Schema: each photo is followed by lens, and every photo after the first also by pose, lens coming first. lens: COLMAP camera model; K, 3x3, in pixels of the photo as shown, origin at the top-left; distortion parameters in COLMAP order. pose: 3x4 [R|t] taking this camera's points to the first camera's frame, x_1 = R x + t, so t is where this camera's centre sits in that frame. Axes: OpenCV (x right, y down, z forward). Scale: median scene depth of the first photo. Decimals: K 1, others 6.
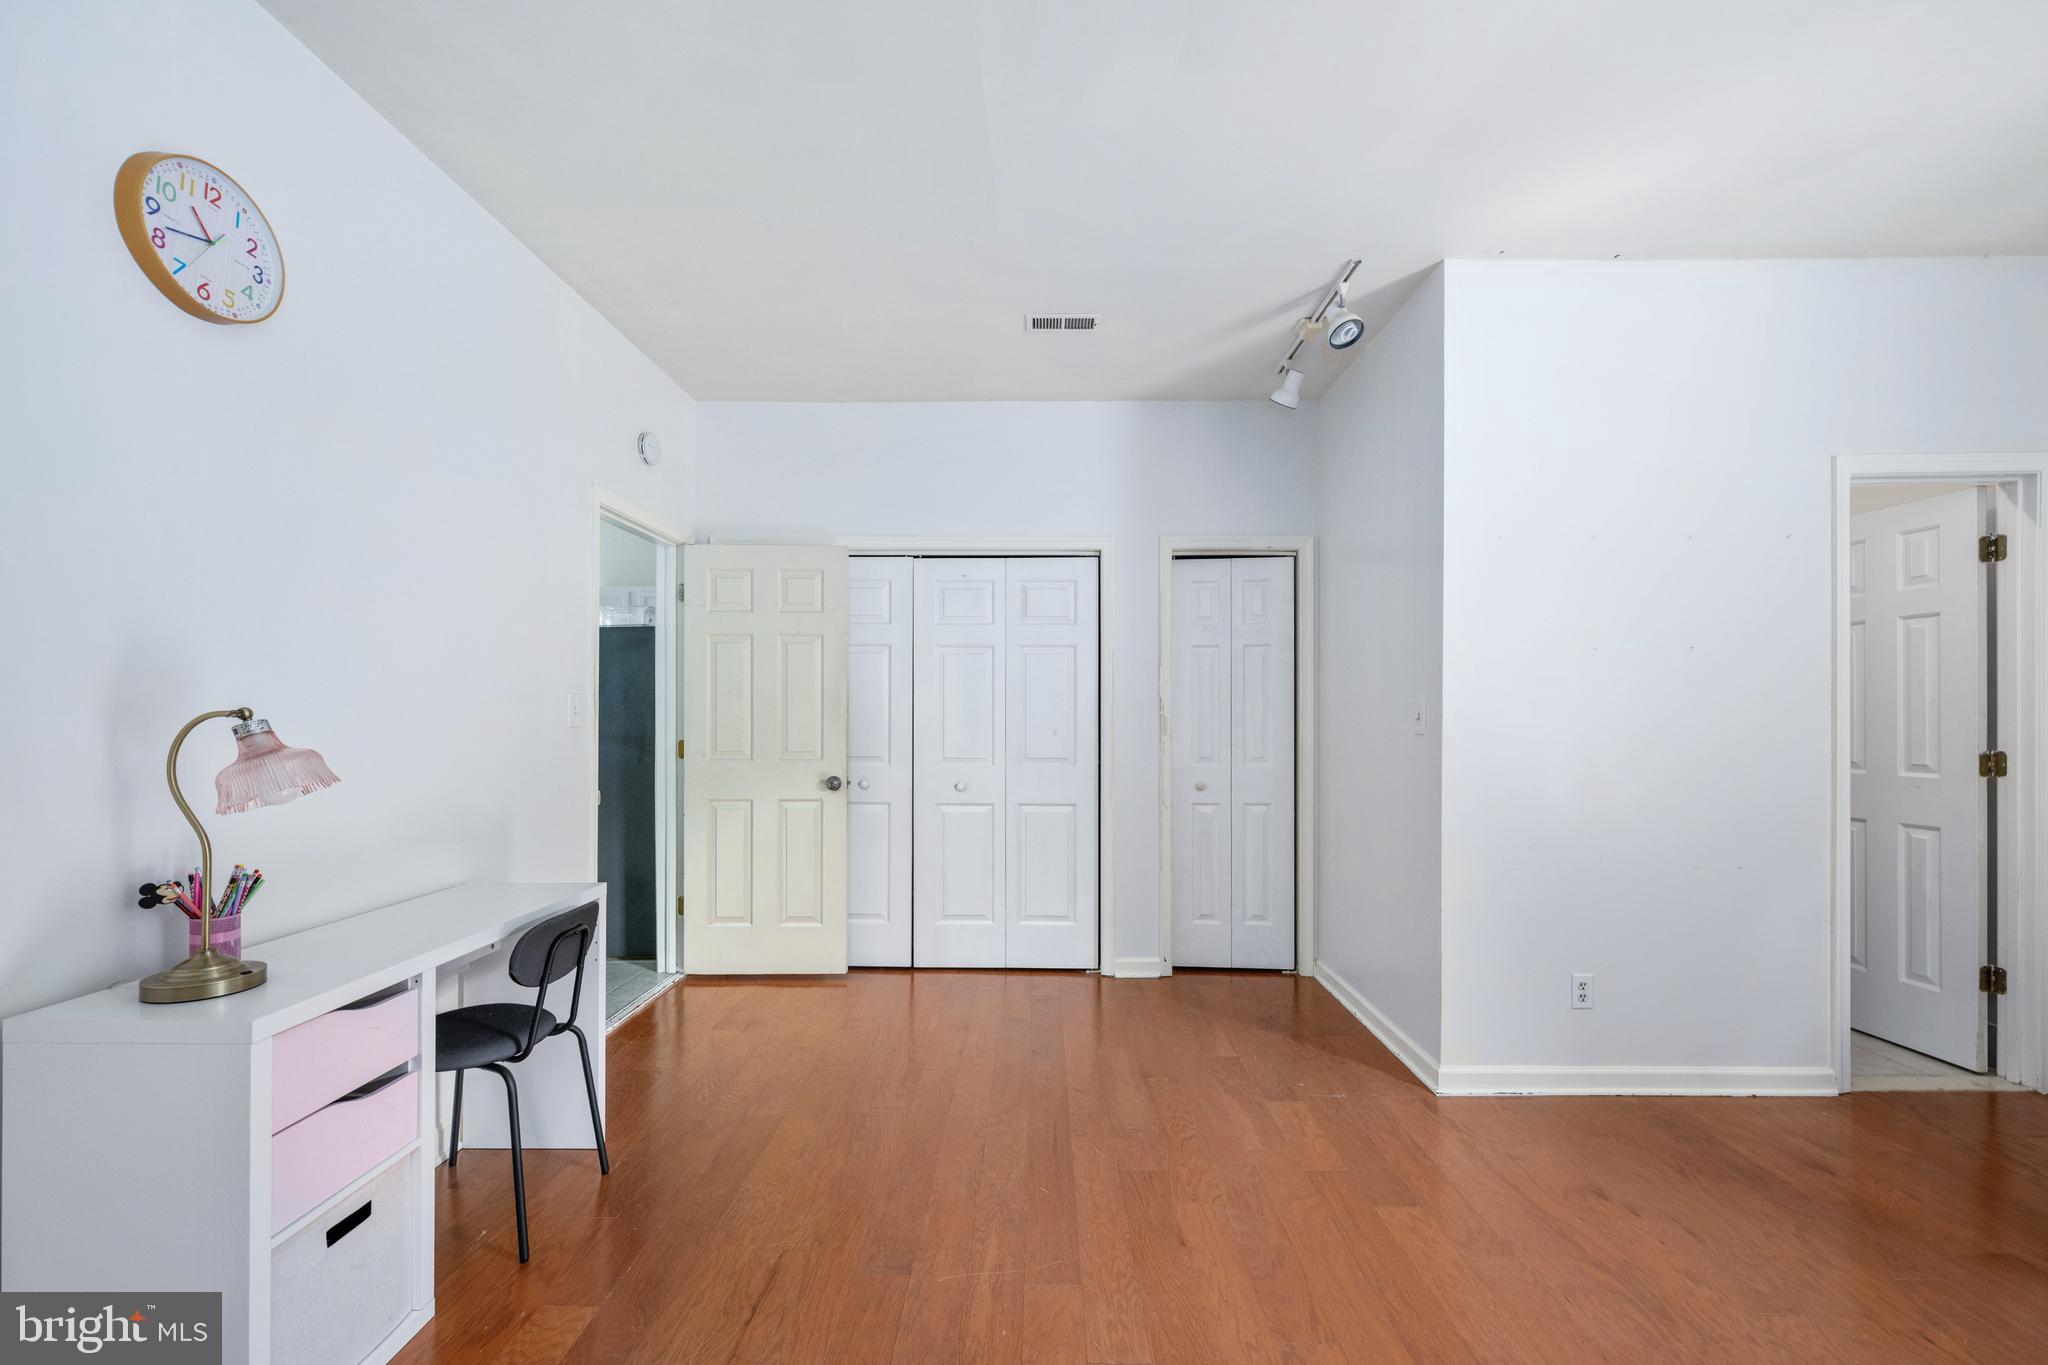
lens RADIAL K [[824.0, 0, 1043.6], [0, 824.0, 719.5], [0, 0, 1]] dist [0.000366, 0.000134]
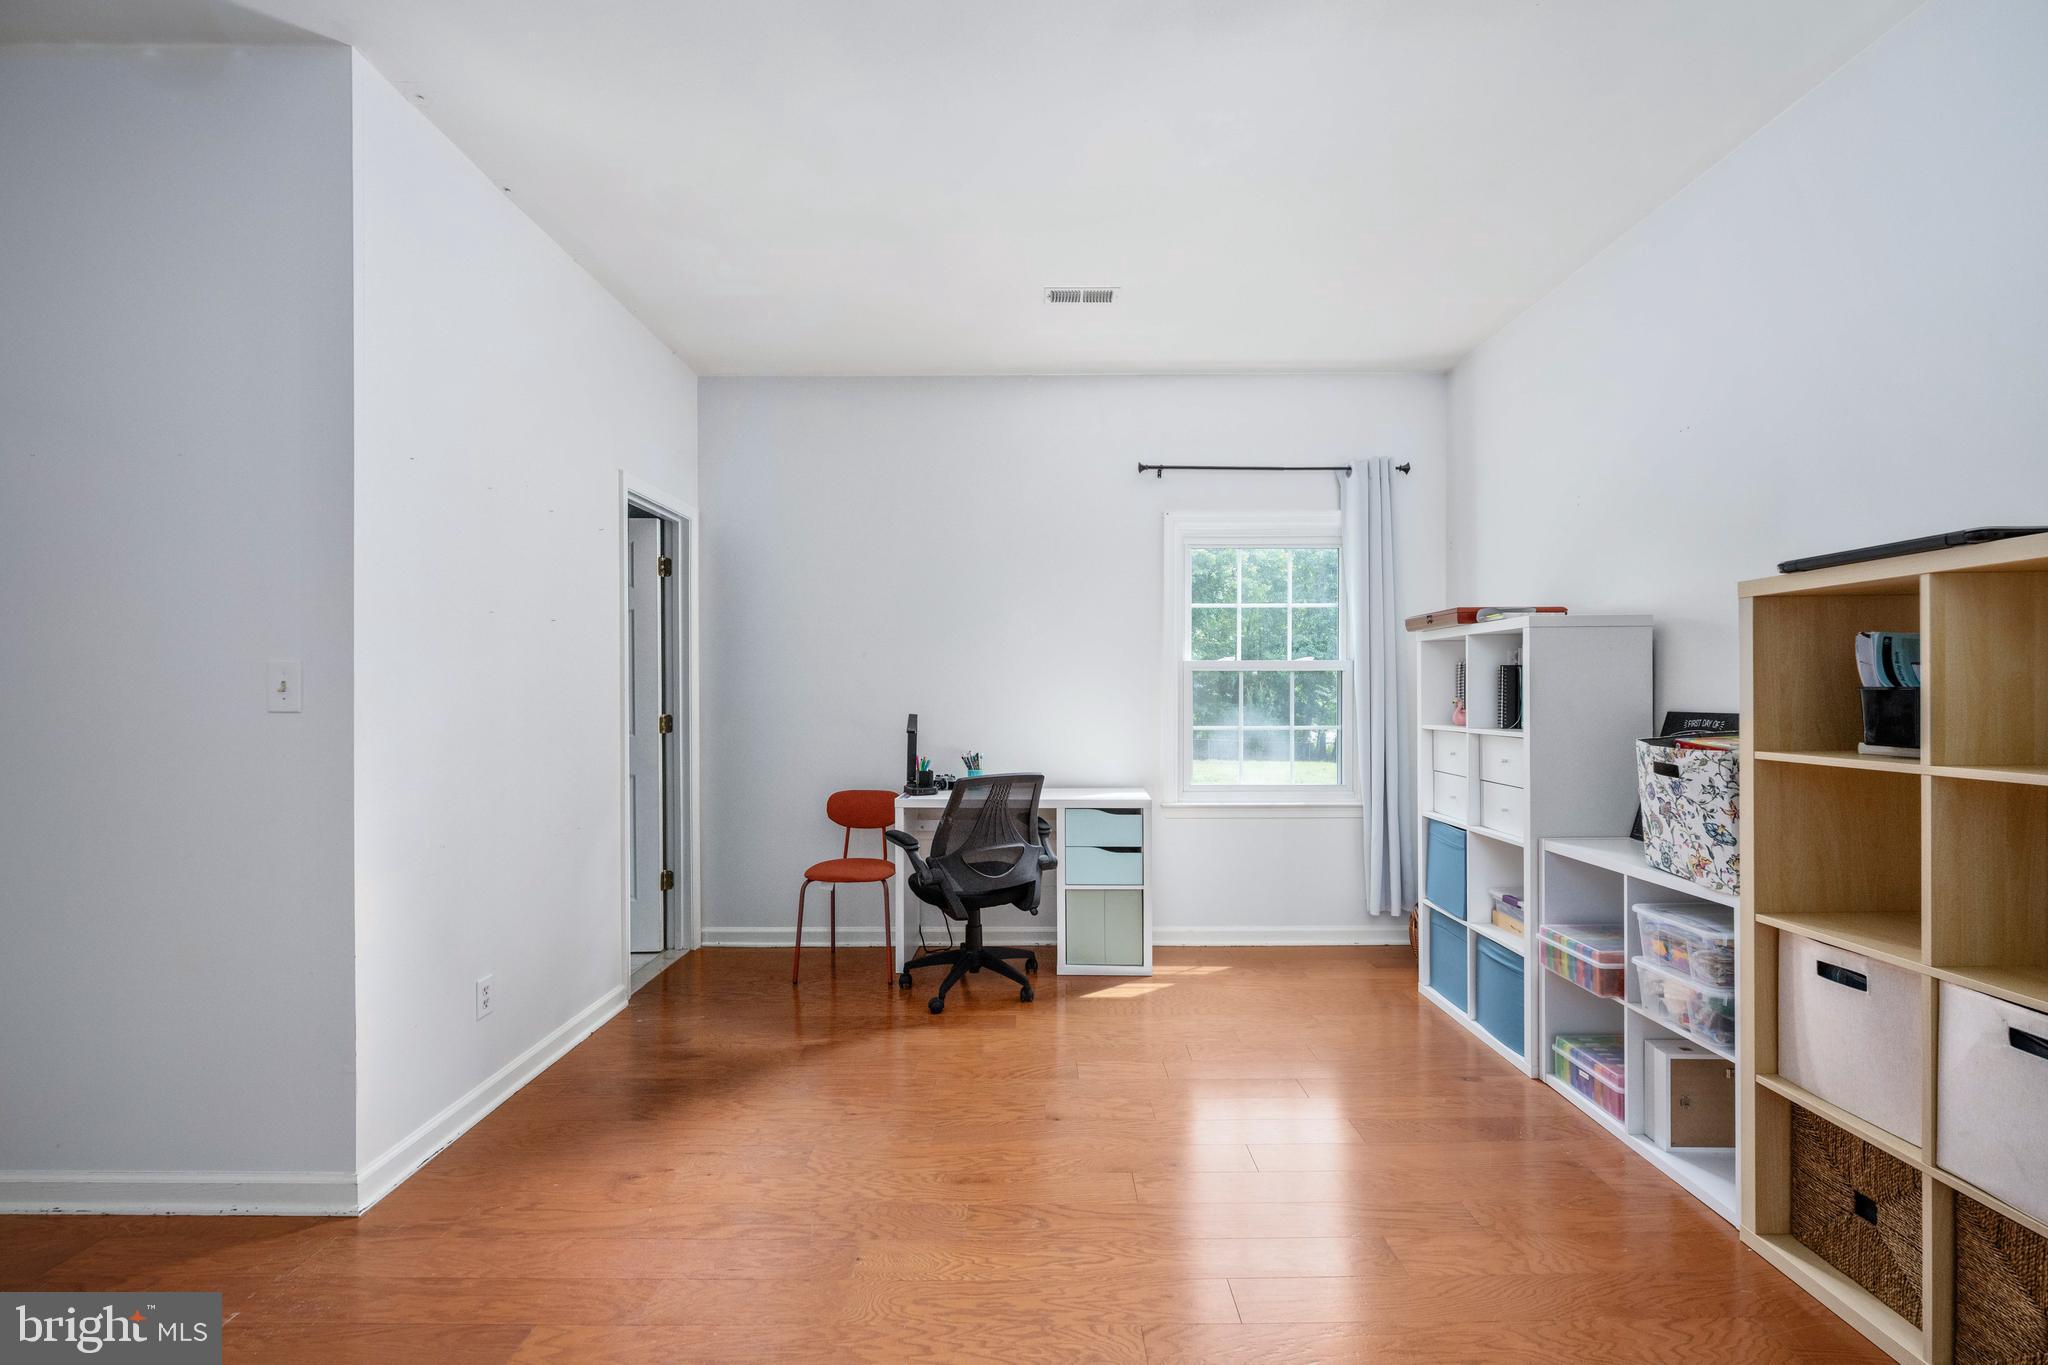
lens RADIAL K [[823.5, 0, 1025.3], [0, 823.5, 693.5], [0, 0, 1]] dist [-0.000326, -0.000029]
pose [[0.003743, -0.001700, 0.999992, -0.233439], [0.001356, 0.999998, 0.001695, 0.002276], [-0.999992, 0.001350, 0.003745, 0.416516]]
